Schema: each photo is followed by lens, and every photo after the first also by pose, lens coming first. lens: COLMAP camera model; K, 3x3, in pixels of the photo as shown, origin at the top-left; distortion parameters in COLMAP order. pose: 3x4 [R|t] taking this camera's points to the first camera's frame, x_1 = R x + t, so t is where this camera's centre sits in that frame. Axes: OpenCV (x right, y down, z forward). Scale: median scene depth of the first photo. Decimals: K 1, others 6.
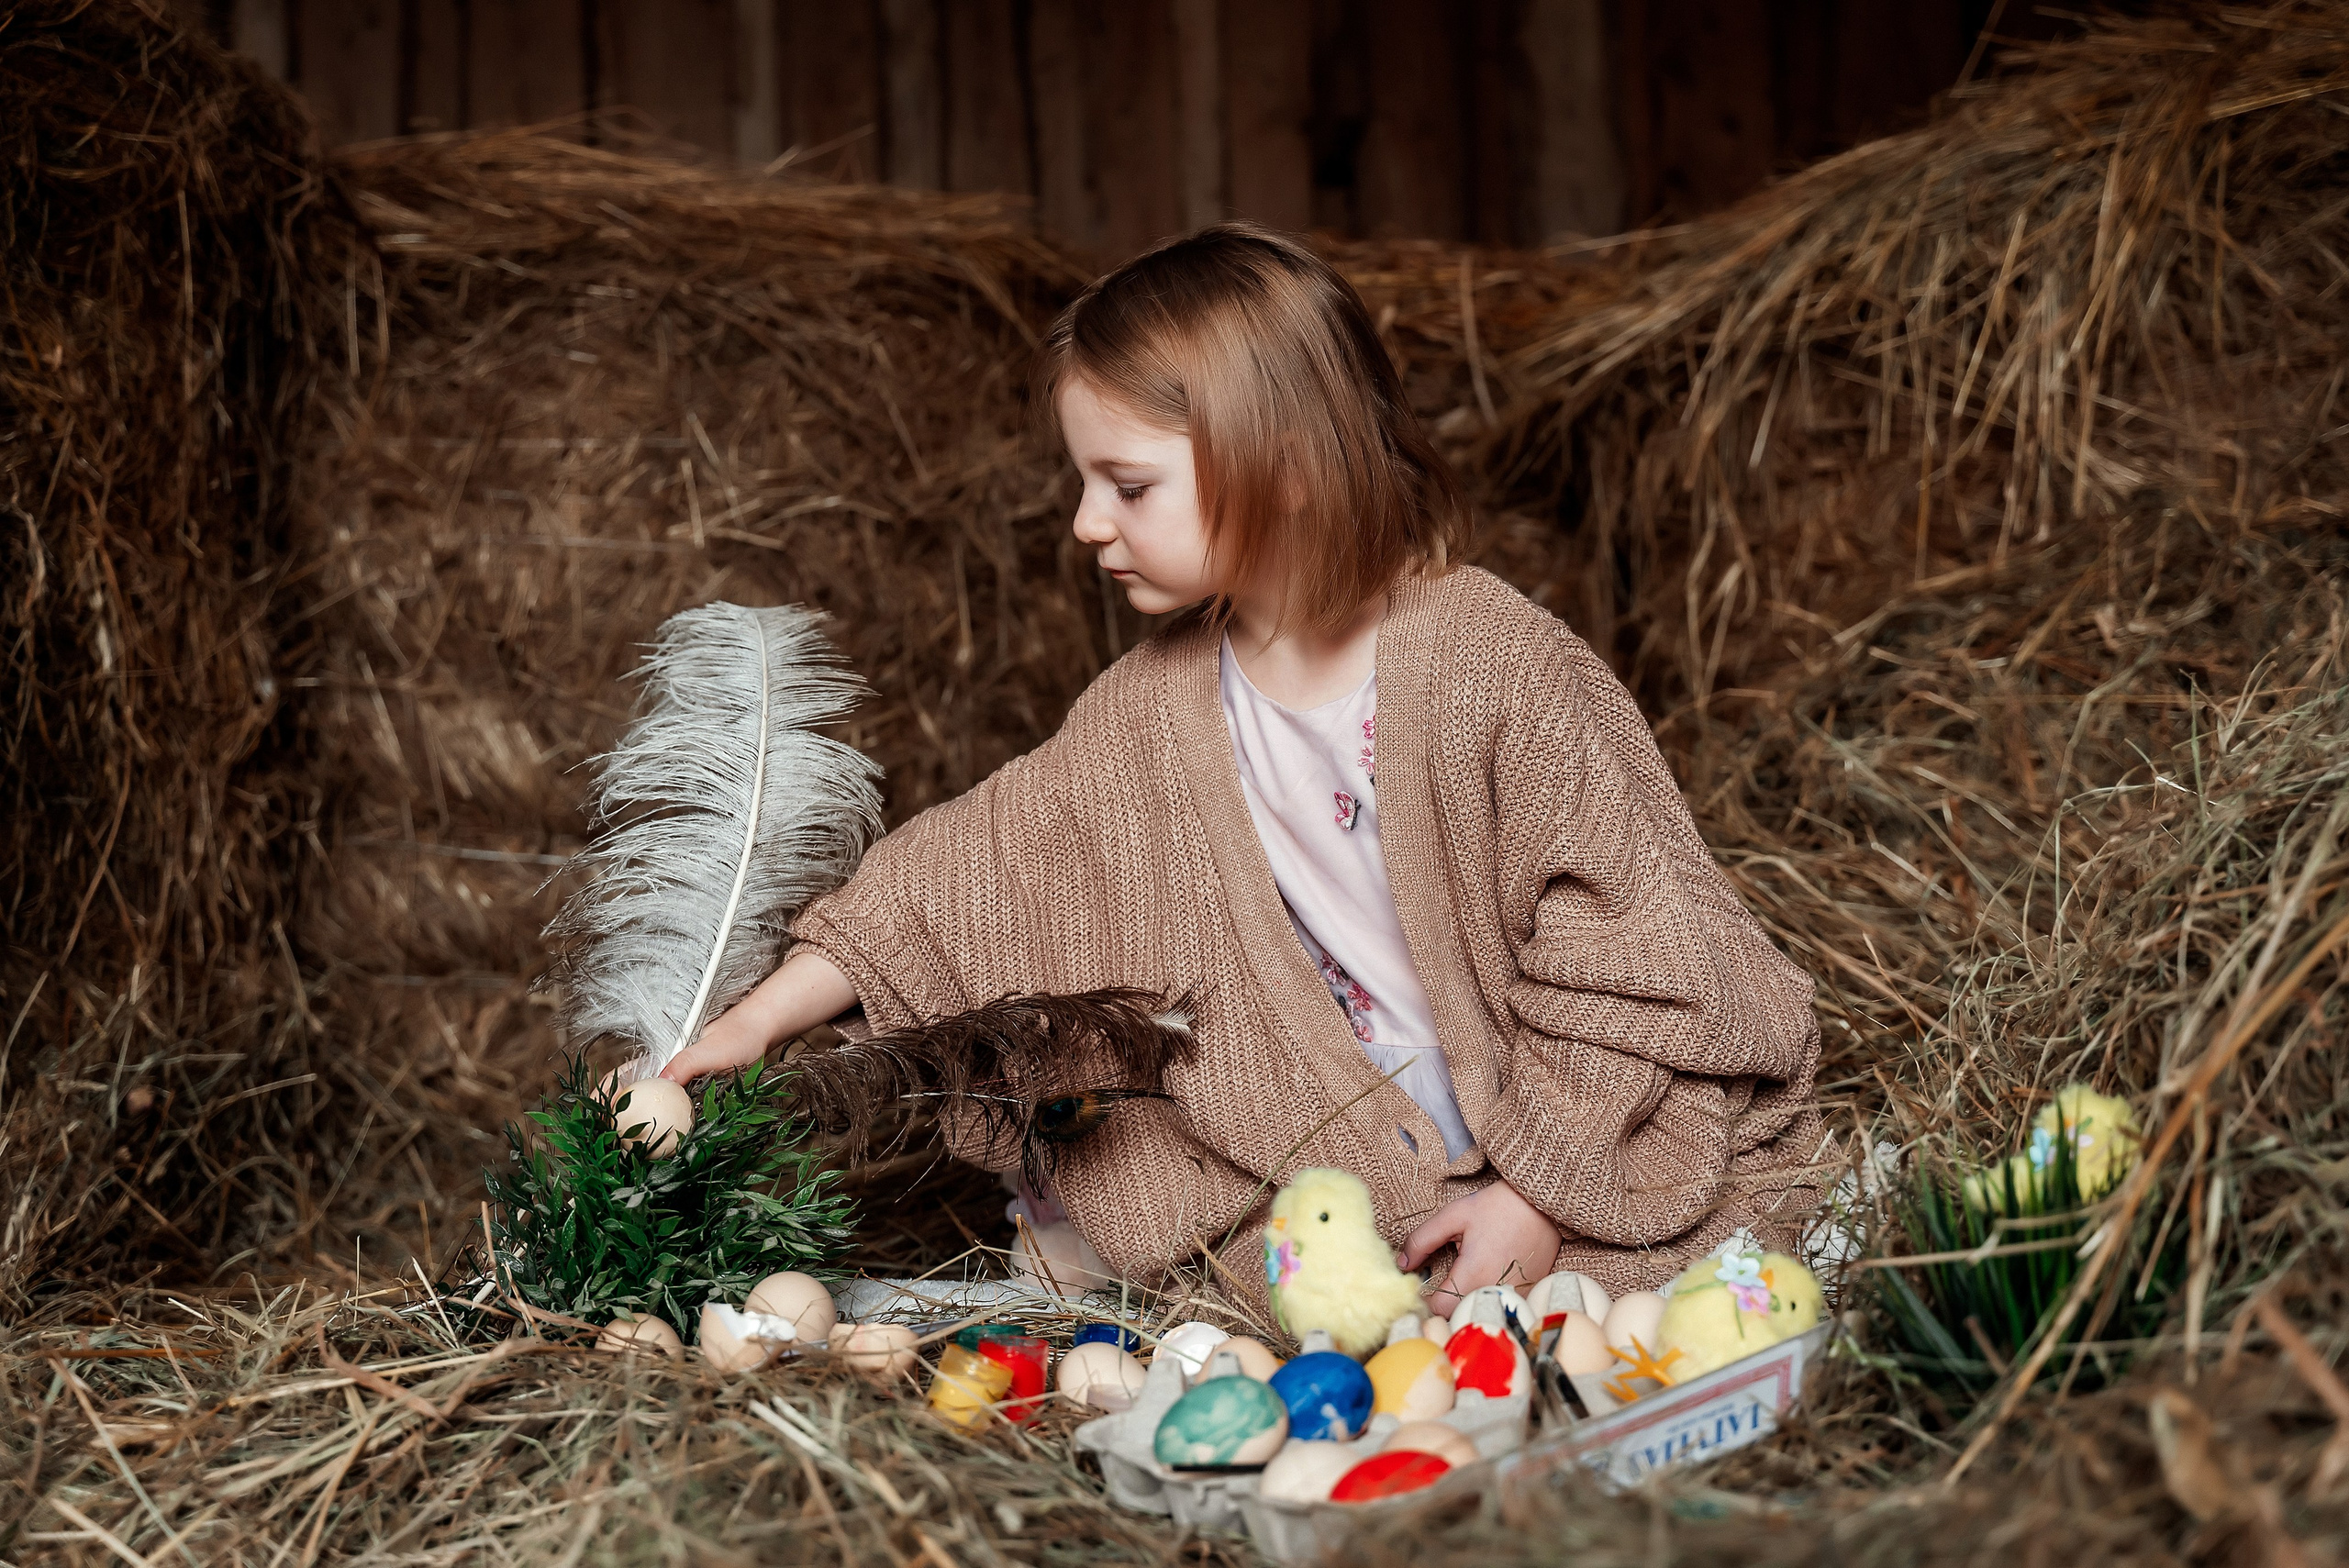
lens RADIAL K [[2846.6, 0, 1170.5], [0, 2846.6, 774.6], [0, 0, 1]] dist [0.027247, 0.000000]
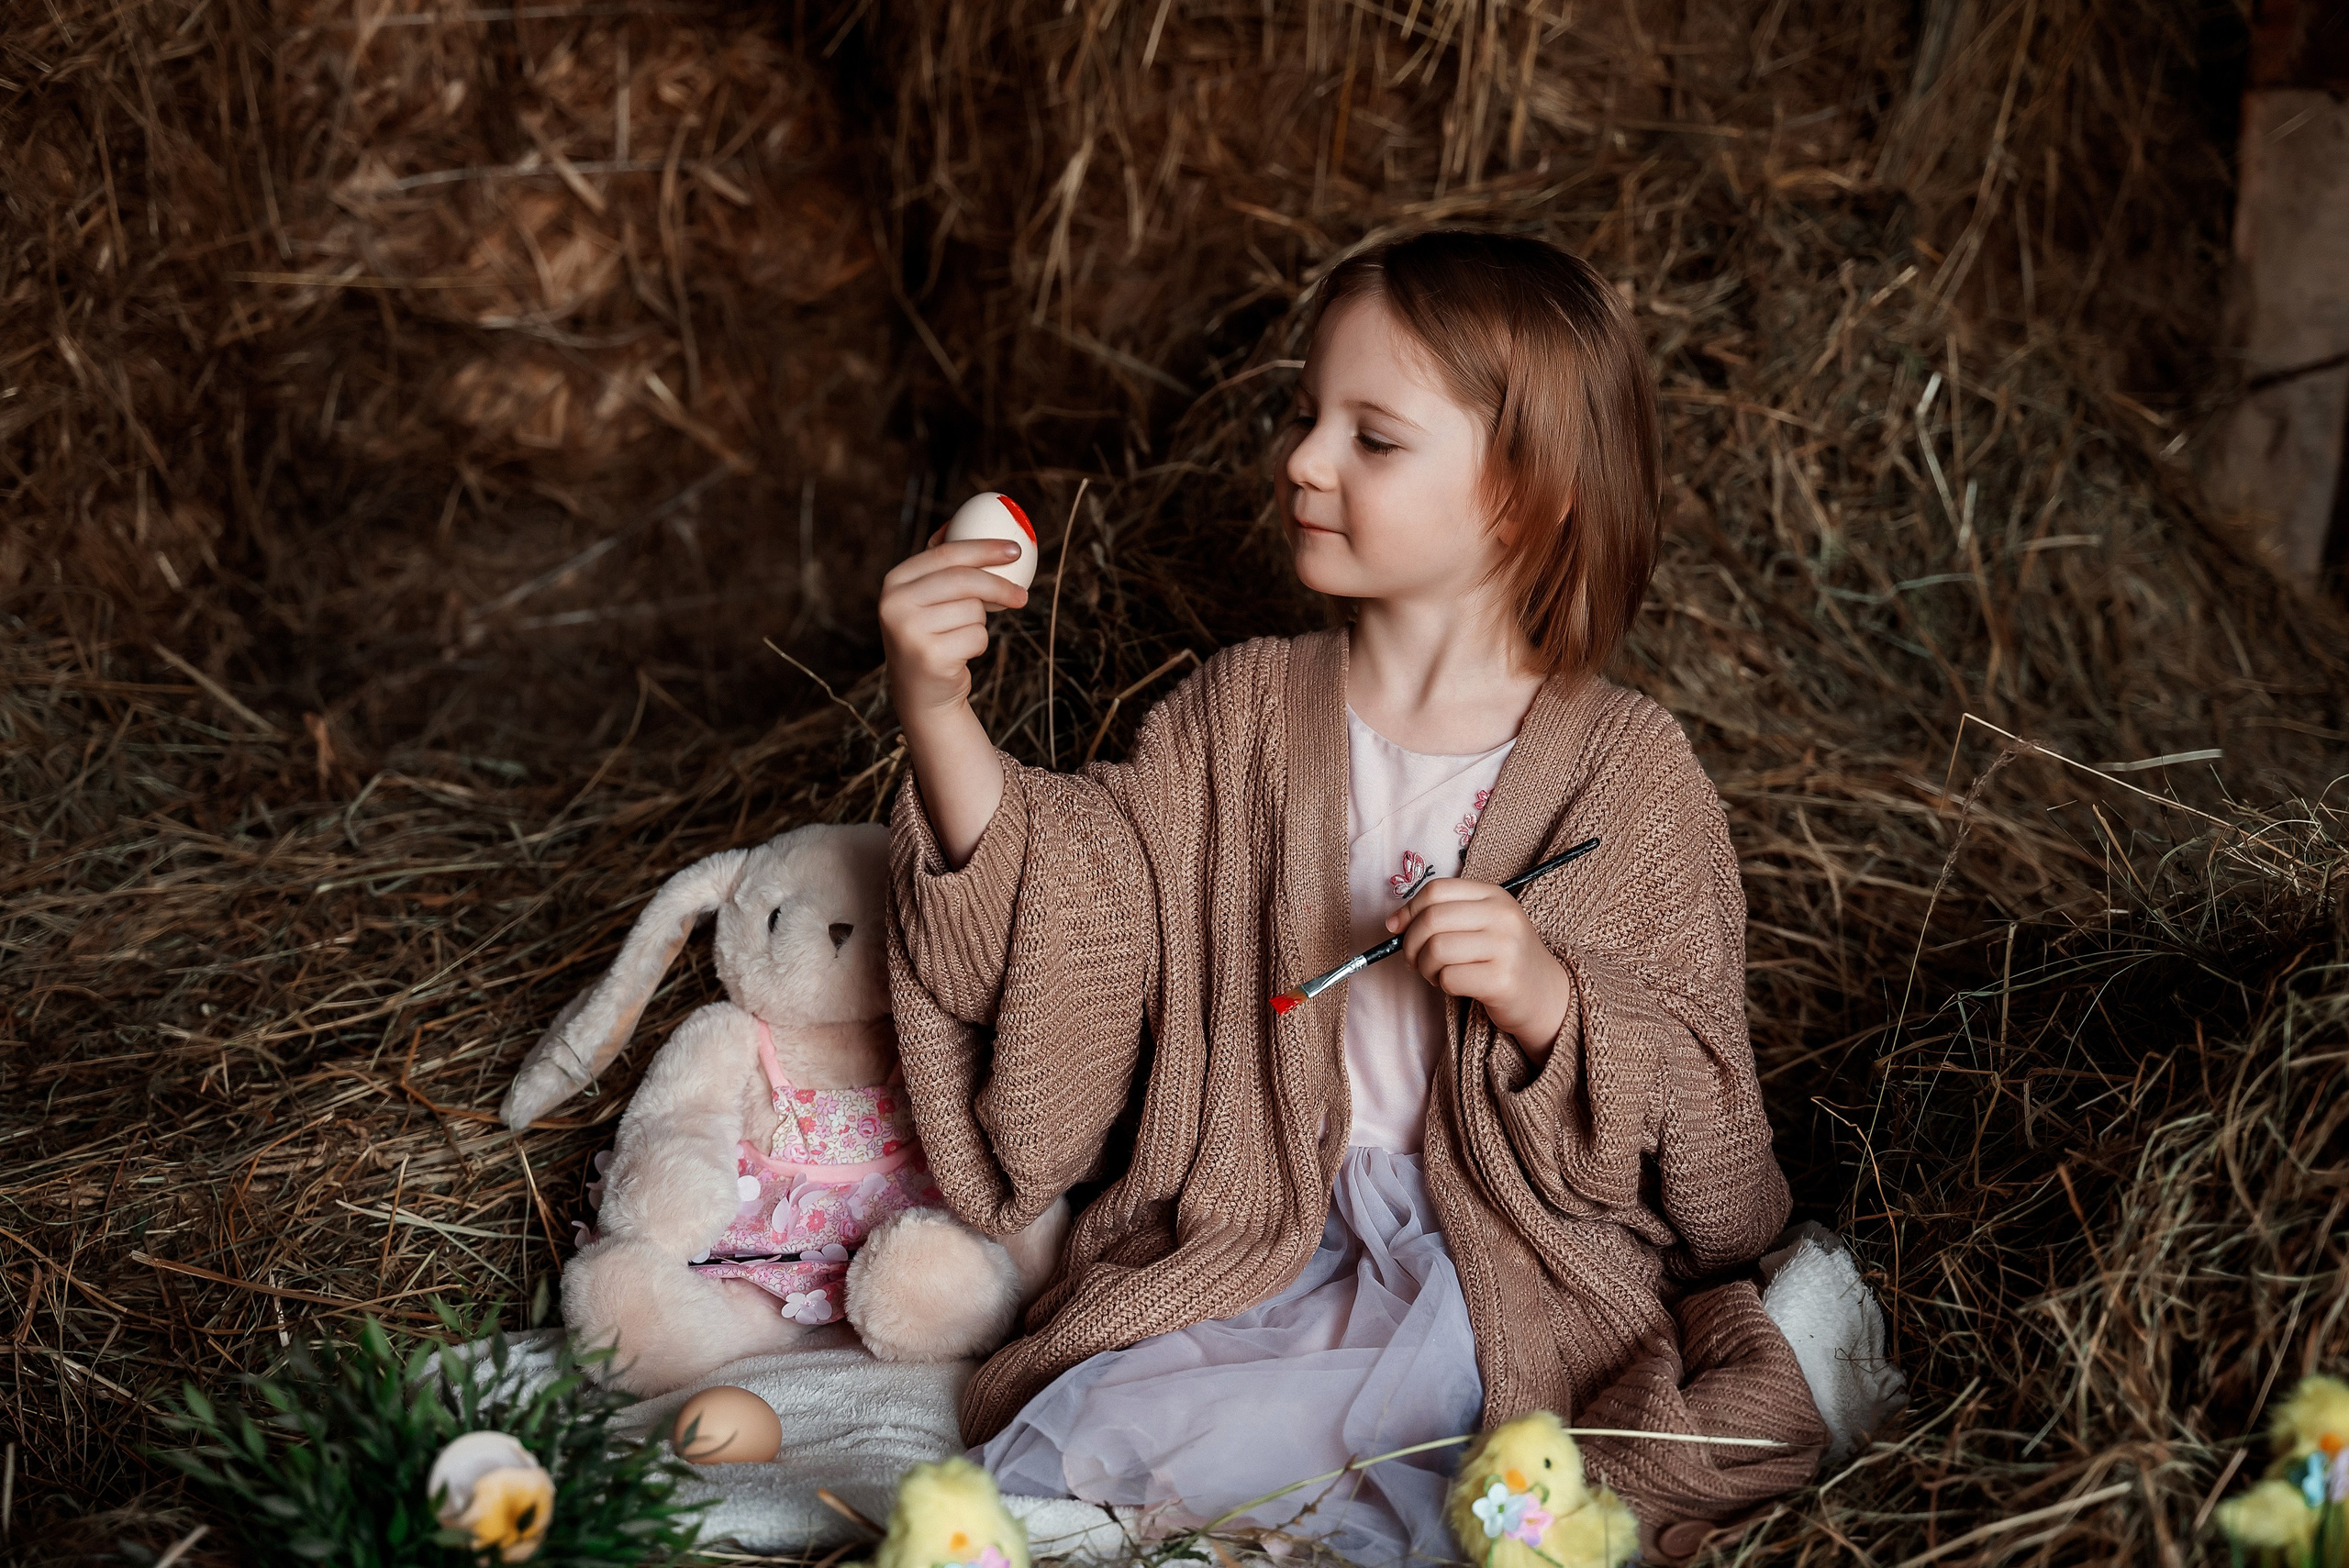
lens RADIAL K [[3057.0, 0, 1134.3], [0, 3057.0, 781.6], [0, 0, 1]] dist [0.001770, 0.000000]
pose [[0.918990, -0.075223, 0.387038, -0.161482], [-0.025402, 0.968297, 0.248508, -0.126658], [-0.393461, -0.238208, 0.887944, 0.151438]]
